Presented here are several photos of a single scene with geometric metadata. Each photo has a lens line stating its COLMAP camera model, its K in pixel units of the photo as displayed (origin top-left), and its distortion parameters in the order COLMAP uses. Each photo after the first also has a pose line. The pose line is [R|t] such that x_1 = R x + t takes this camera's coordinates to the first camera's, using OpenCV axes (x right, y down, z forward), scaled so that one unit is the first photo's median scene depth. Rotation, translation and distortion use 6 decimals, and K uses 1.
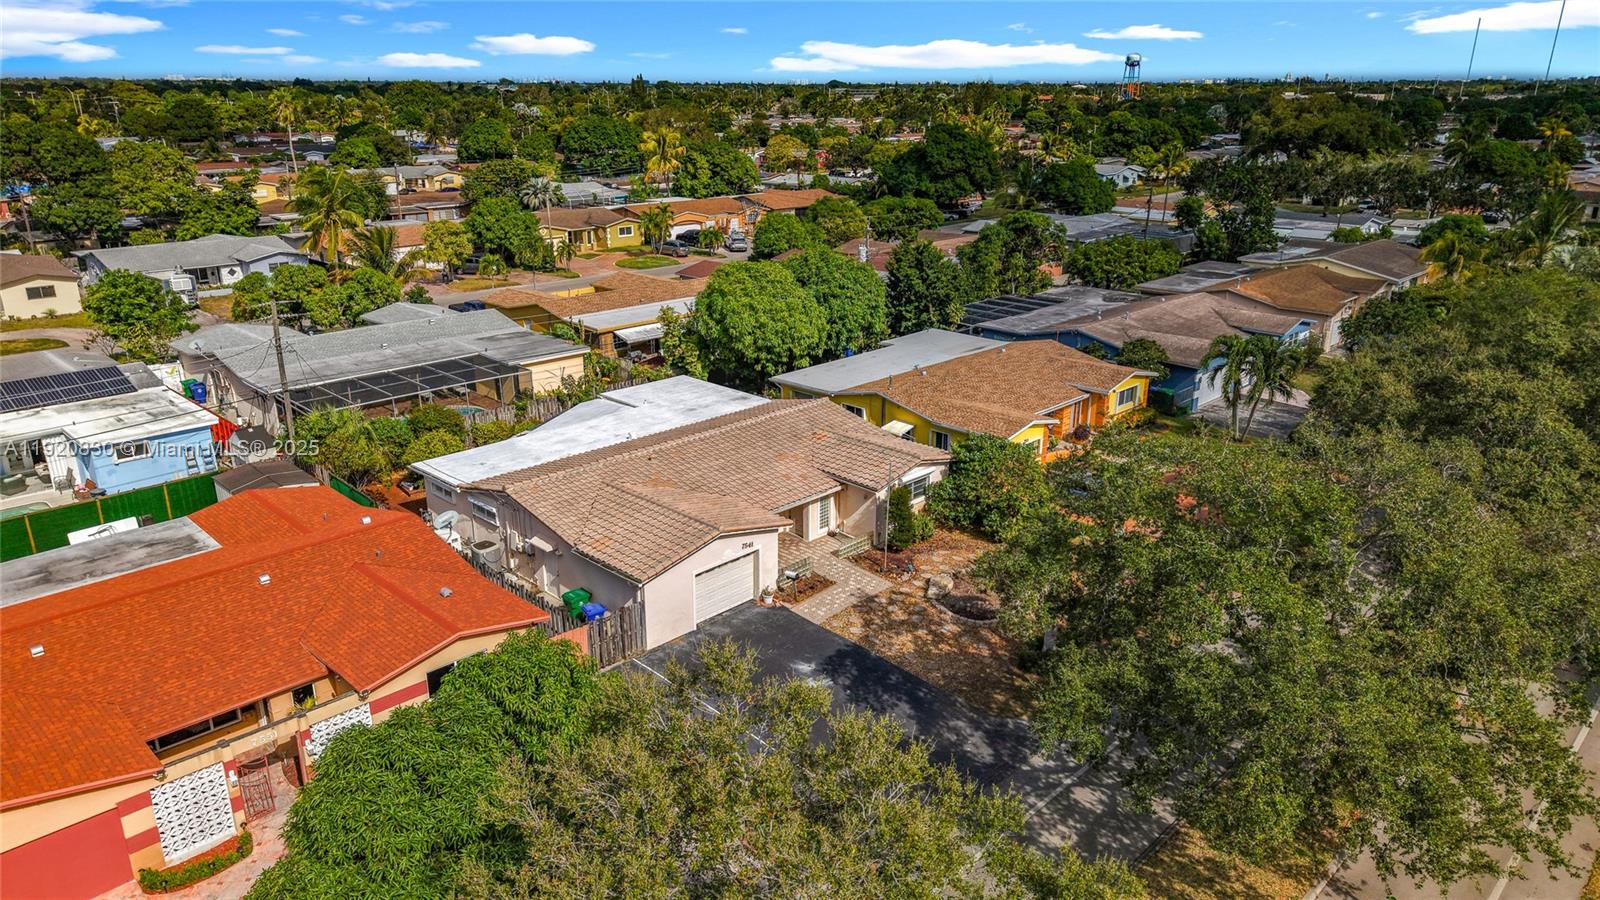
lens RADIAL K [[1077.7, 0, 803.3], [0, 1077.7, 455.2], [0, 0, 1]] dist [0.035513, -0.045568]
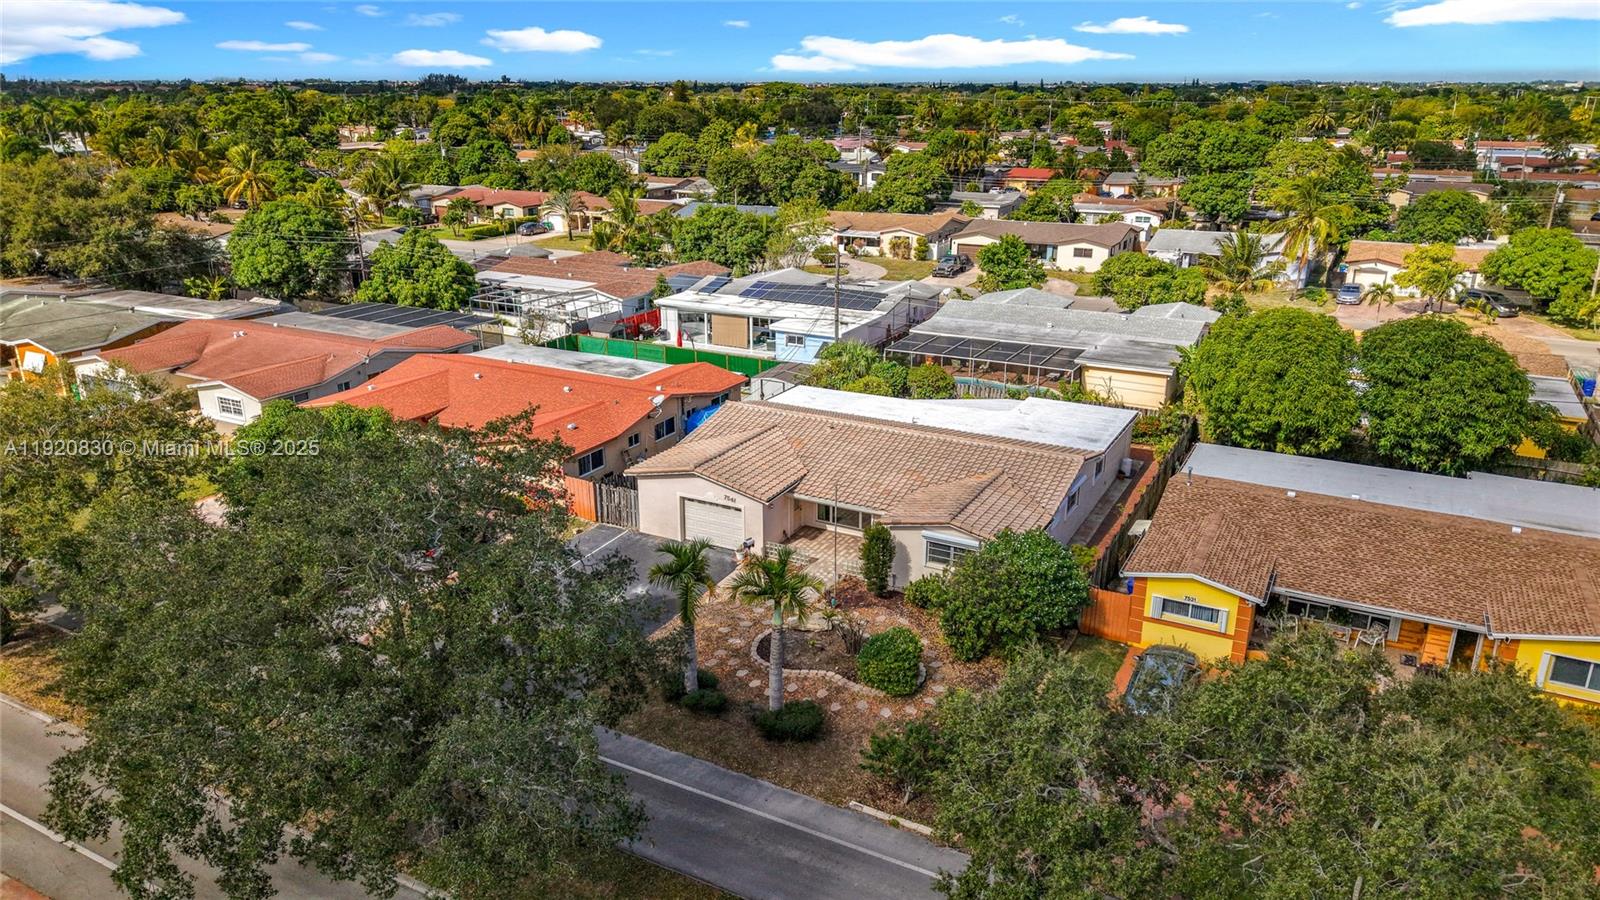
lens RADIAL K [[1077.7, 0, 803.3], [0, 1077.7, 455.2], [0, 0, 1]] dist [0.035513, -0.045568]
pose [[0.287168, 0.310817, -0.906050, 0.750768], [-0.310937, 0.924917, 0.218739, -0.177349], [0.906009, 0.218910, 0.362251, 0.477903]]
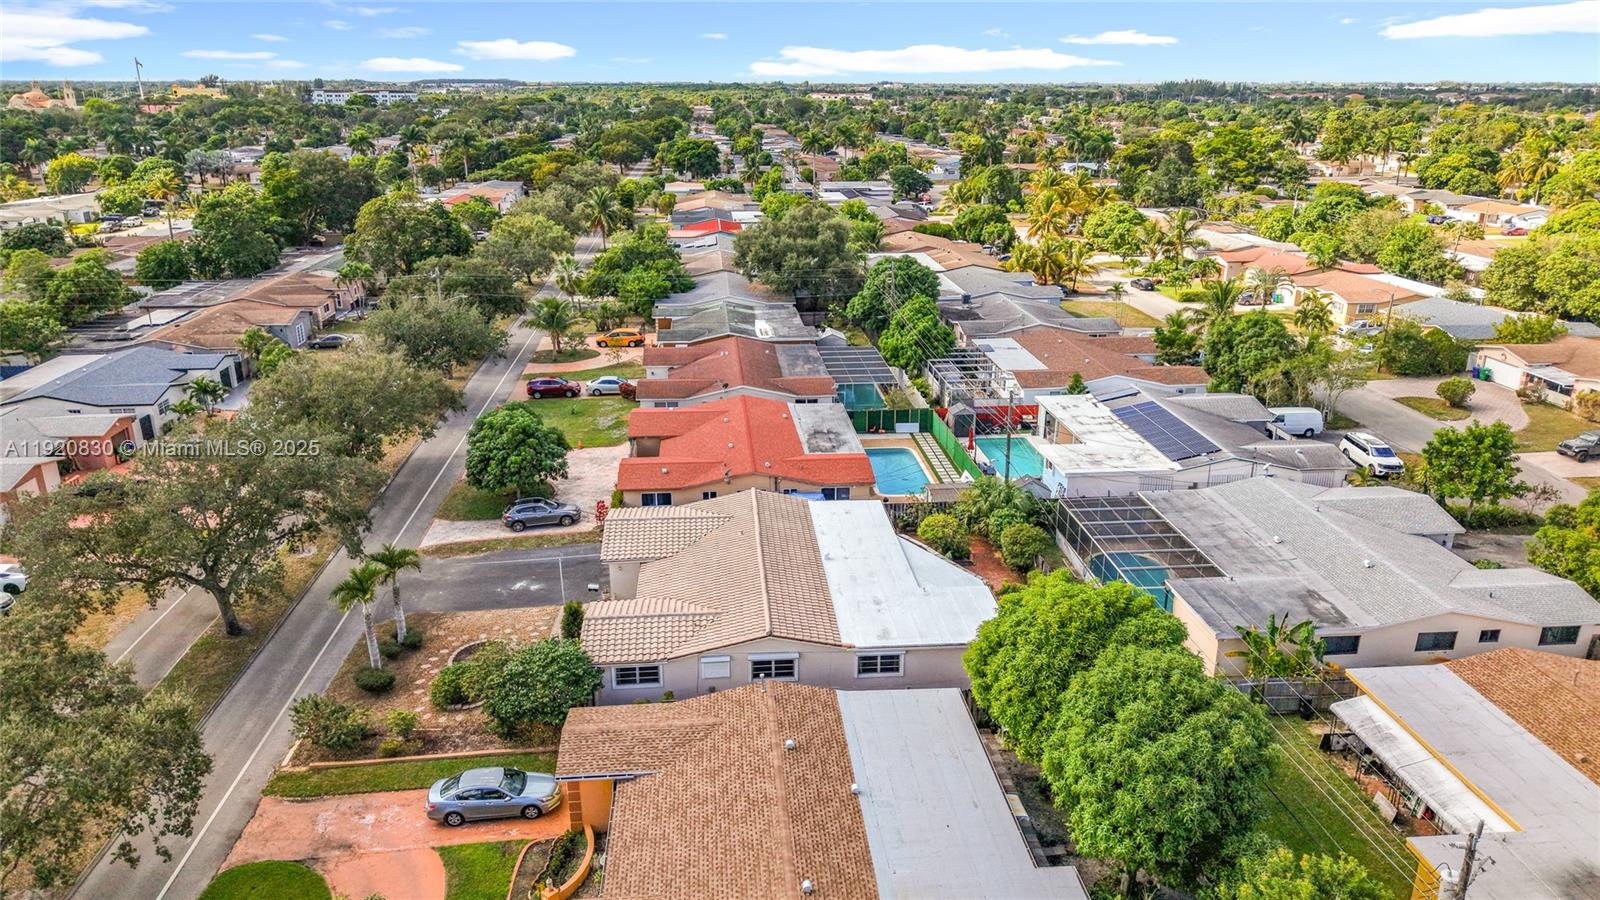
lens RADIAL K [[1081.8, 0, 799.0], [0, 1081.8, 493.5], [0, 0, 1]] dist [-0.004187, -0.001998]
pose [[-0.645315, 0.268982, -0.714994, 0.633676], [-0.251040, 0.809307, 0.531038, -0.646046], [0.721489, 0.522179, -0.454733, 1.408231]]
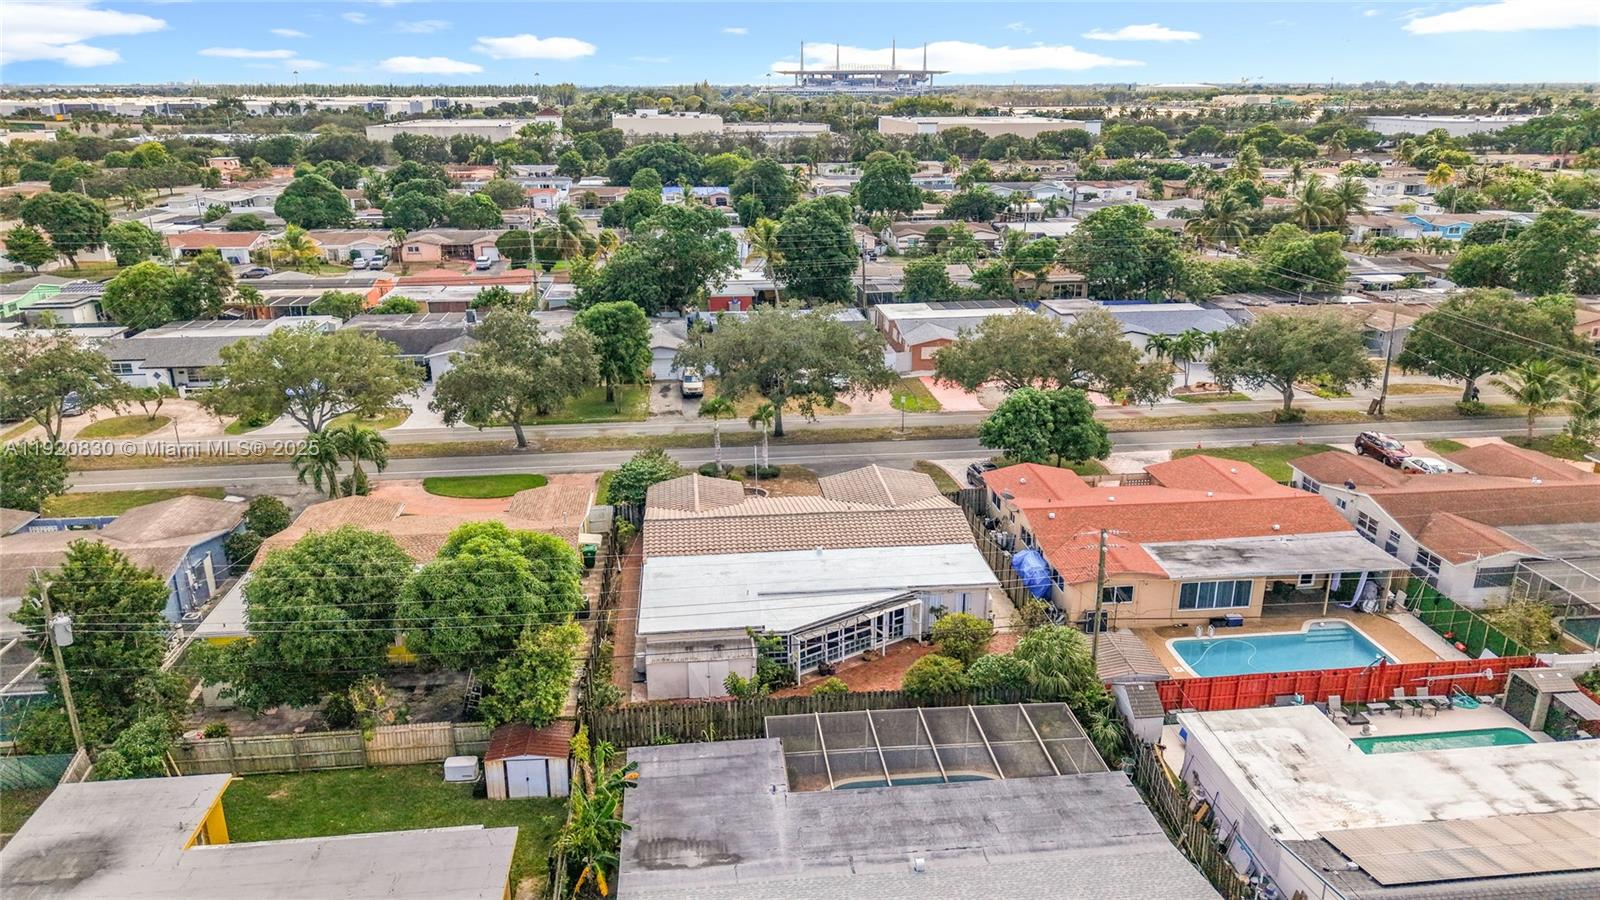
lens RADIAL K [[1077.7, 0, 803.3], [0, 1077.7, 455.2], [0, 0, 1]] dist [0.035513, -0.045568]
pose [[-0.778385, -0.204336, 0.593602, -0.780539], [0.202018, 0.813726, 0.545013, -0.706127], [-0.594395, 0.544148, -0.592113, 1.578096]]
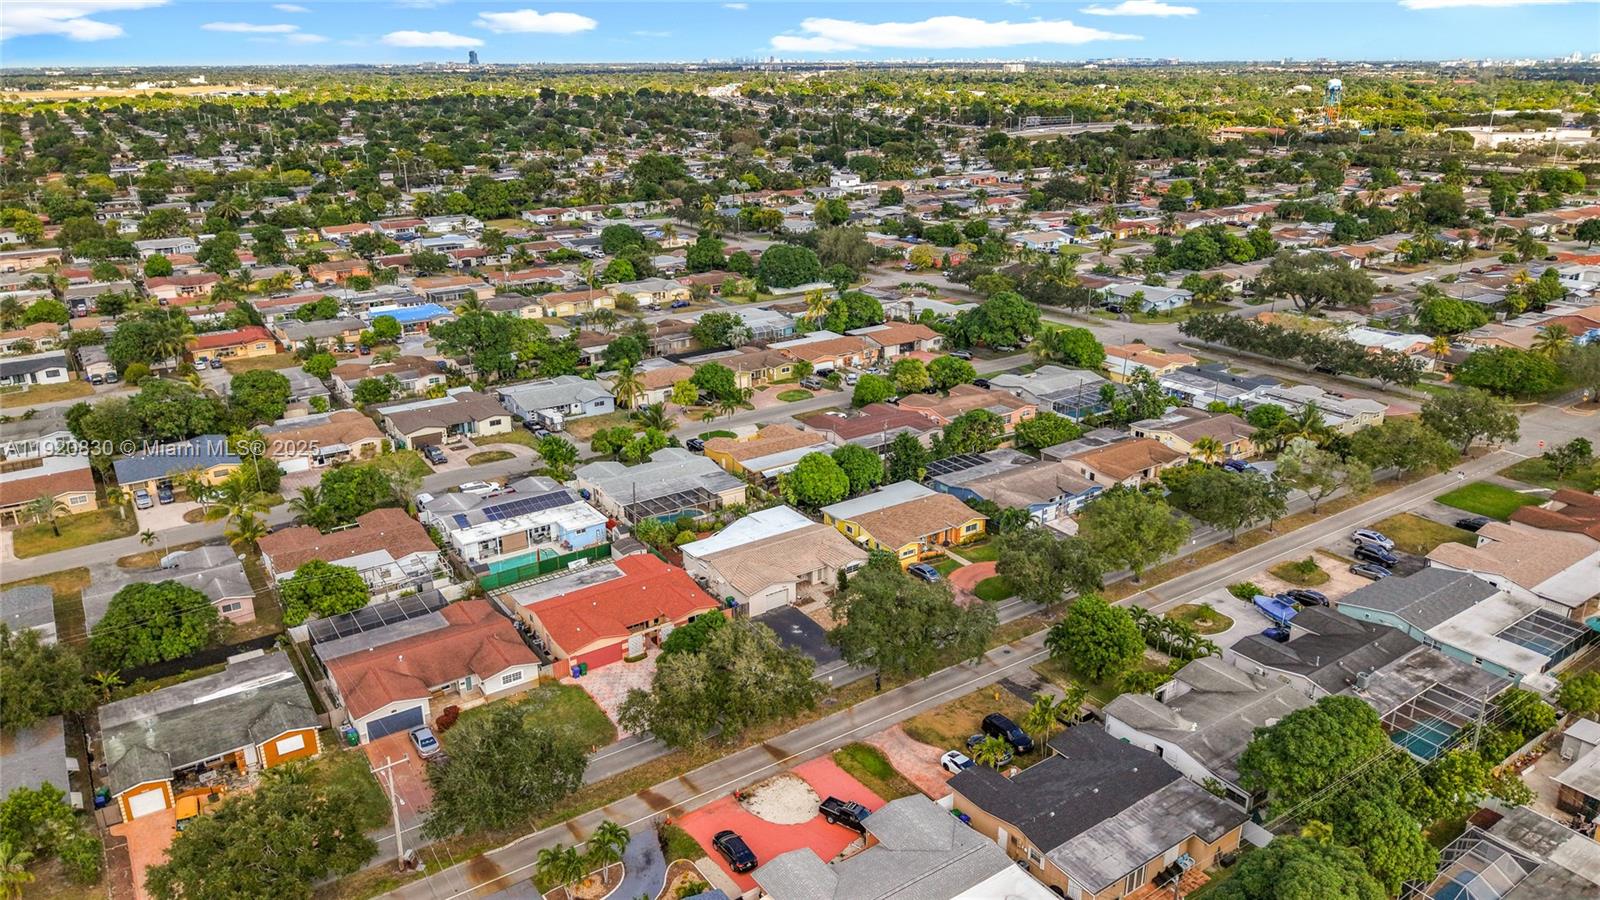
lens RADIAL K [[1077.7, 0, 803.3], [0, 1077.7, 455.2], [0, 0, 1]] dist [0.035513, -0.045568]
pose [[0.982687, 0.058633, -0.175754, 0.396386], [-0.056335, 0.998249, 0.018040, -0.267400], [0.176504, -0.007827, 0.984269, -1.543526]]
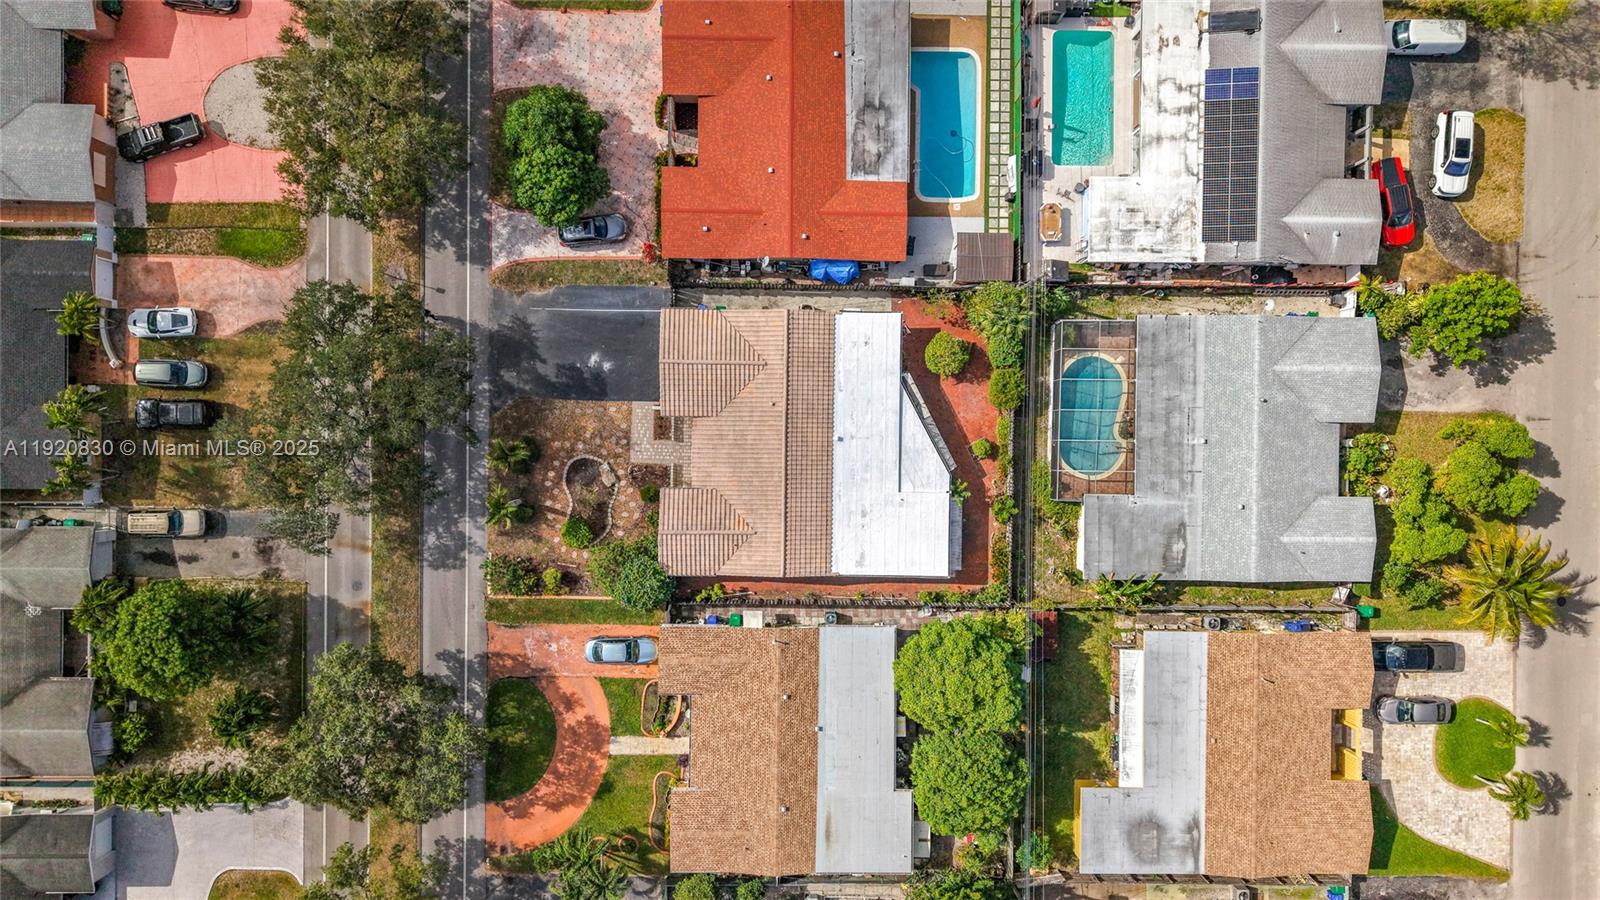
lens RADIAL K [[1077.7, 0, 803.3], [0, 1077.7, 455.2], [0, 0, 1]] dist [0.035513, -0.045568]
pose [[-0.716192, 0.697901, 0.001741, -0.109611], [-0.245869, -0.254646, 0.935256, -1.331276], [0.653160, 0.669395, 0.353968, 0.447577]]
